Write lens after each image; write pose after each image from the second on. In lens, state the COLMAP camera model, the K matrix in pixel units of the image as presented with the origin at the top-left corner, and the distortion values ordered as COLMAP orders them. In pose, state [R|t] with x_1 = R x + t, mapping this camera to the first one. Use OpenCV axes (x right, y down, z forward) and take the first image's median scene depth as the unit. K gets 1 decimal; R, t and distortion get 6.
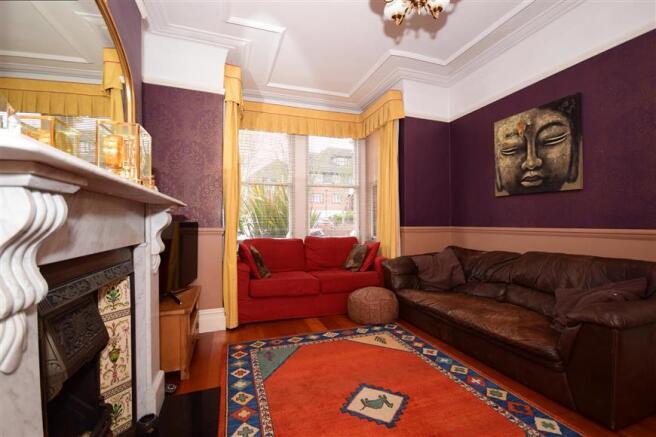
lens RADIAL K [[282.0, 0, 324.1], [0, 282.0, 223.8], [0, 0, 1]] dist [-0.001799, -0.000541]
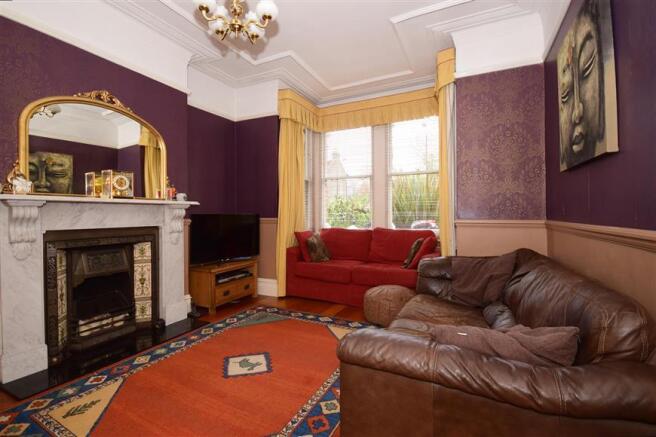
lens RADIAL K [[296.5, 0, 327.0], [0, 296.5, 214.5], [0, 0, 1]] dist [0.001935, 0.000170]
pose [[0.707992, 0.002555, -0.706216, 0.877044], [0.000715, 0.999990, 0.004334, -0.009553], [0.706220, -0.003573, 0.707983, 0.224245]]
